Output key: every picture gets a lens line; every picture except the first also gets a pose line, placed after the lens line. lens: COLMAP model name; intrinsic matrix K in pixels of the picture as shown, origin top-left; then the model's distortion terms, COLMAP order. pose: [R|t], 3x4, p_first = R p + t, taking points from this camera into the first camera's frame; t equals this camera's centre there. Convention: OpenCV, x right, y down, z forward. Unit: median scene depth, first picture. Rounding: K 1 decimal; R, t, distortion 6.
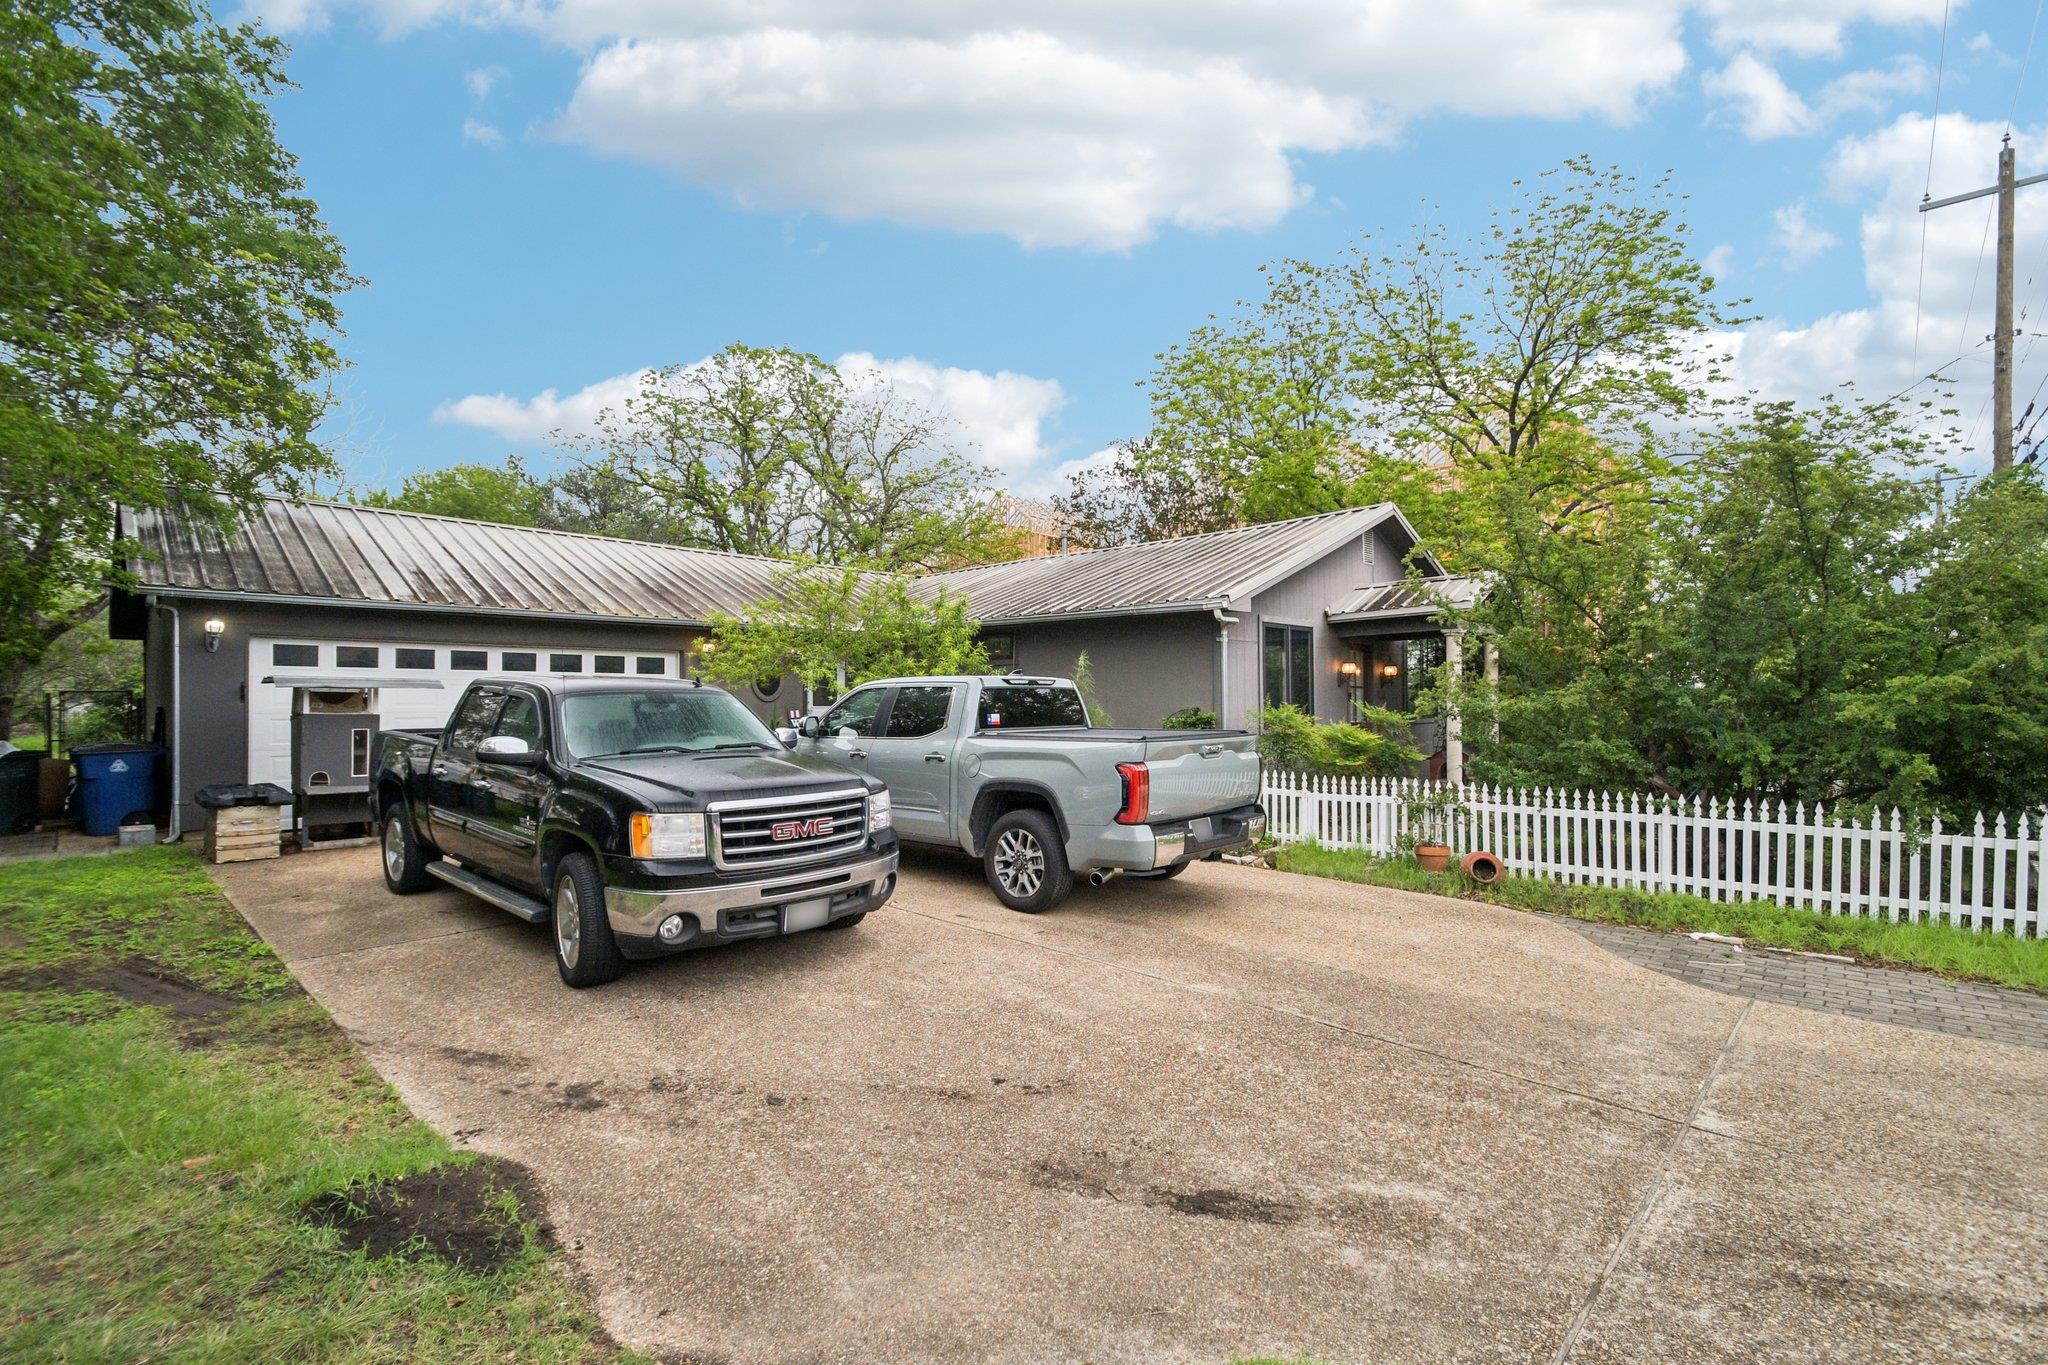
lens RADIAL K [[918.9, 0, 1016.9], [0, 918.9, 690.6], [0, 0, 1]] dist [-0.008781, -0.001258]
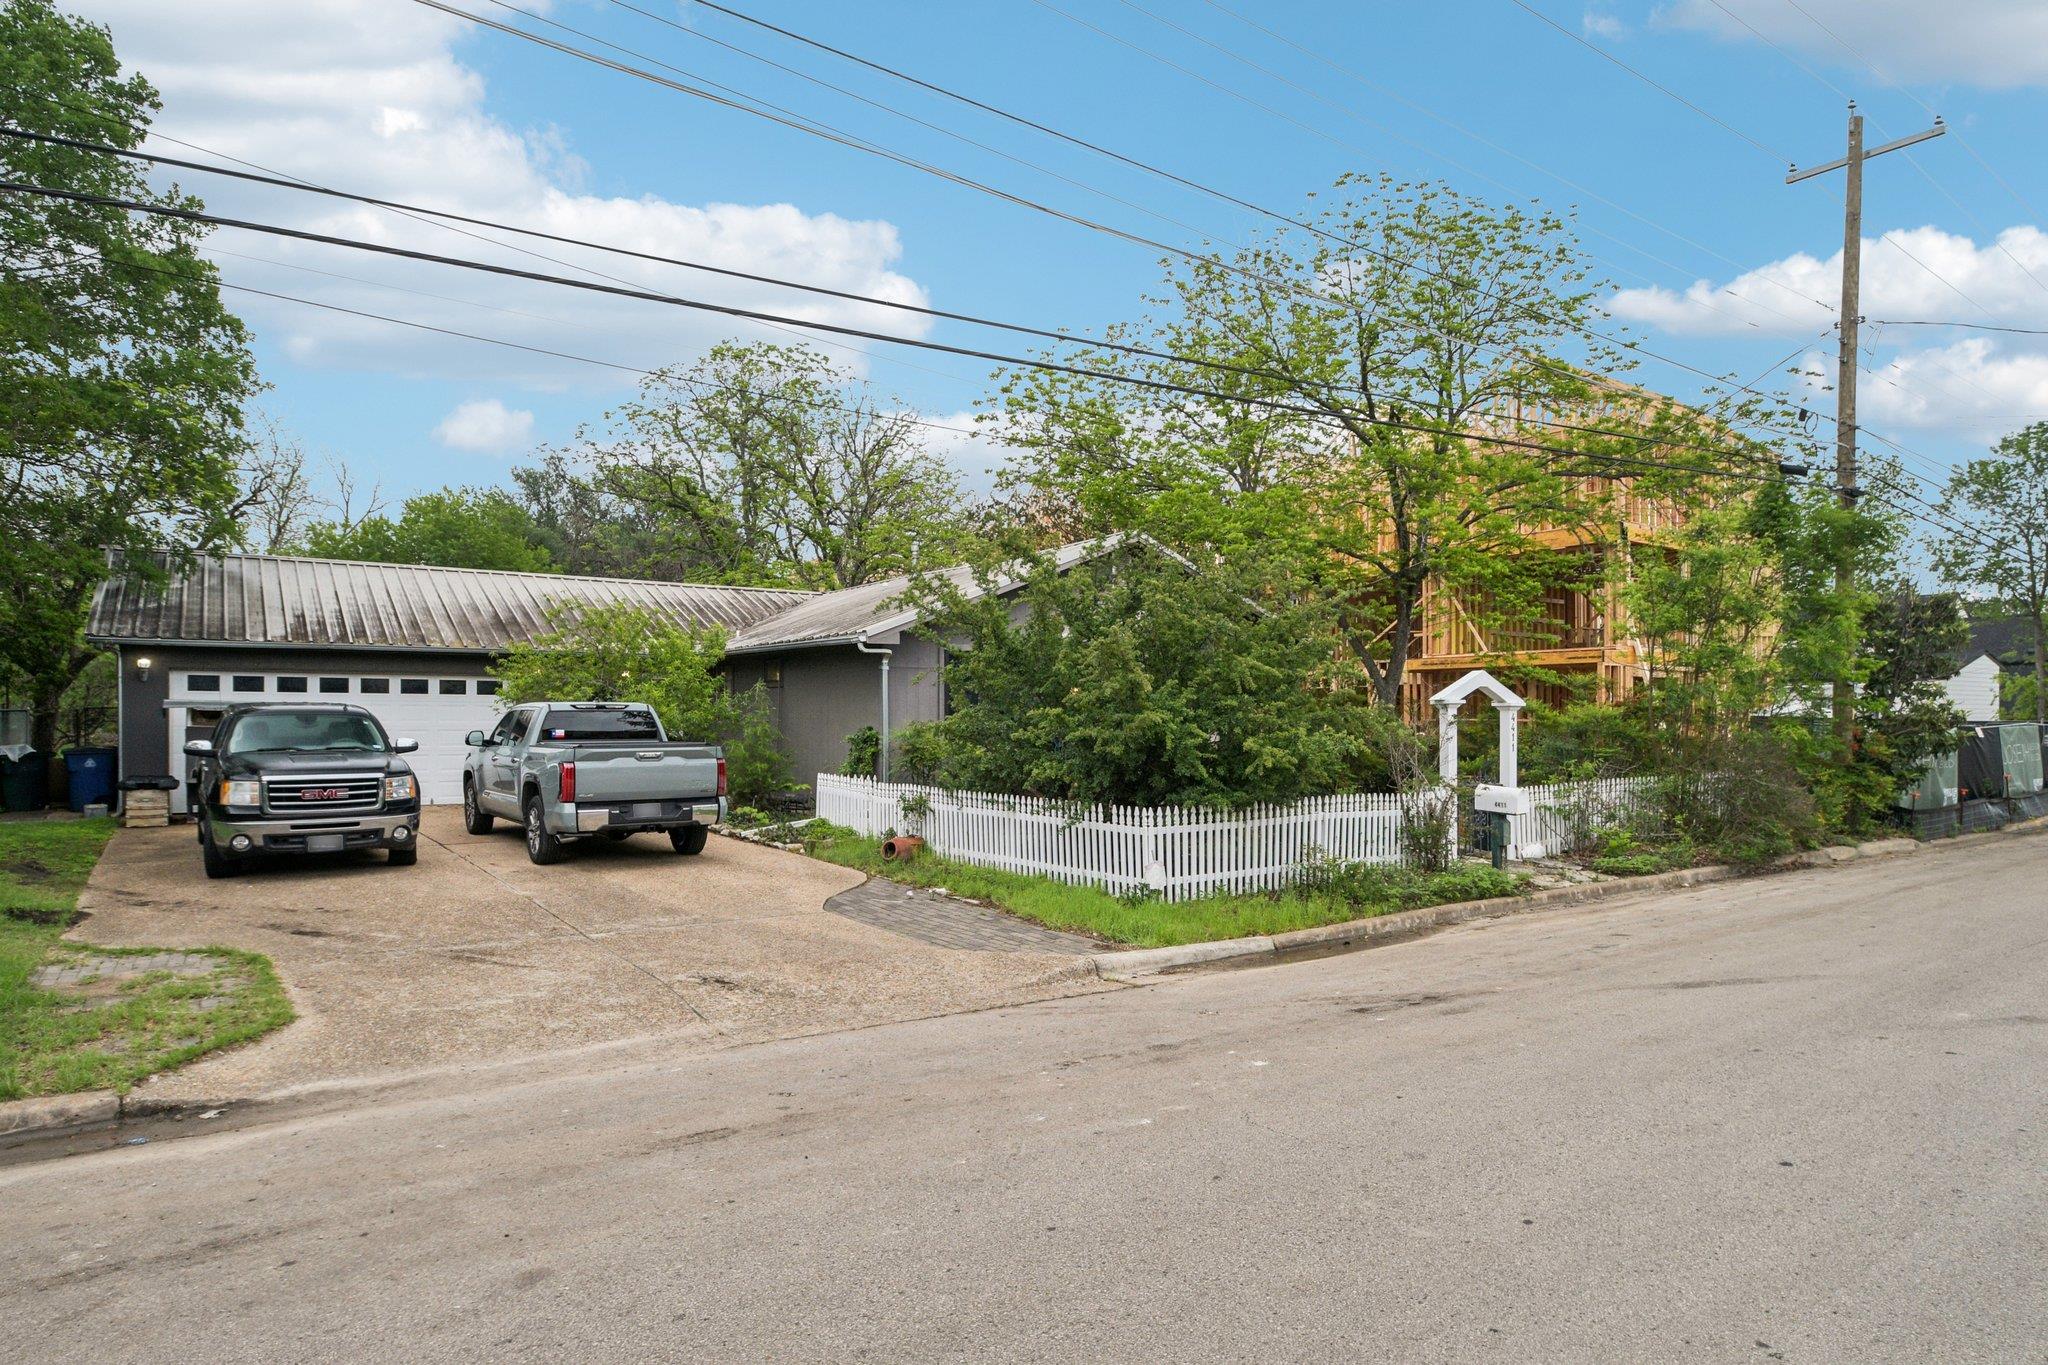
lens RADIAL K [[1179.6, 0, 1018.8], [0, 1179.6, 703.0], [0, 0, 1]] dist [-0.015685, -0.010707]
pose [[0.980491, 0.002355, -0.196550, 0.784543], [-0.001995, 0.999996, 0.002030, -0.015883], [0.196554, -0.001598, 0.980492, -0.485077]]
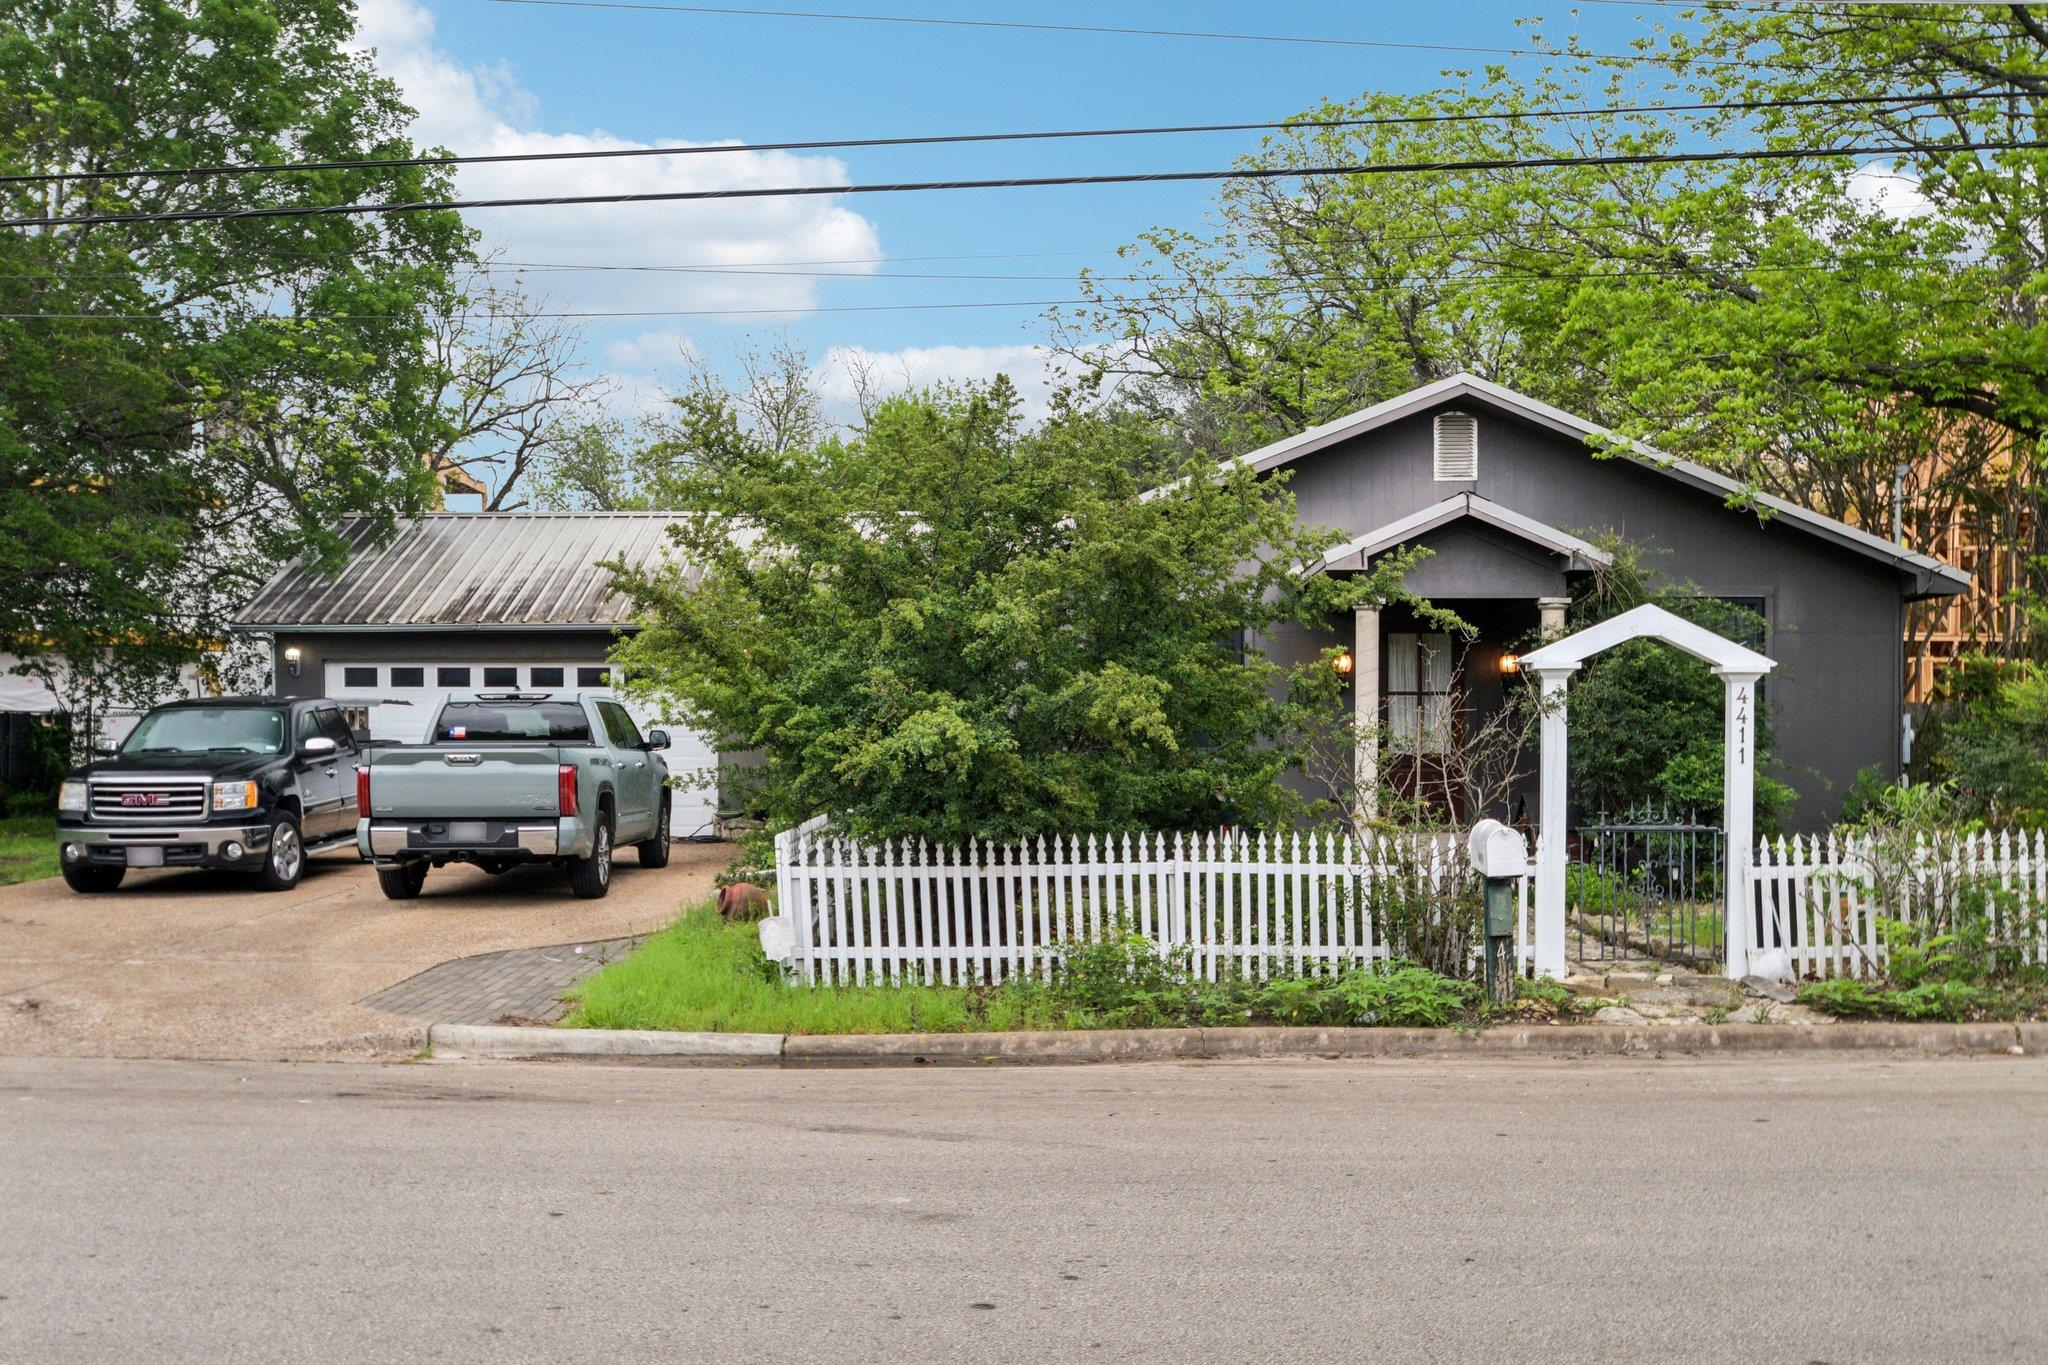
lens RADIAL K [[2063.5, 0, 1019.4], [0, 2063.5, 695.3], [0, 0, 1]] dist [-0.041782, 0.000000]
pose [[0.693851, -0.010196, -0.720046, 1.675777], [0.009482, 0.999942, -0.005023, 0.004489], [0.720056, -0.003342, 0.693908, -0.160596]]
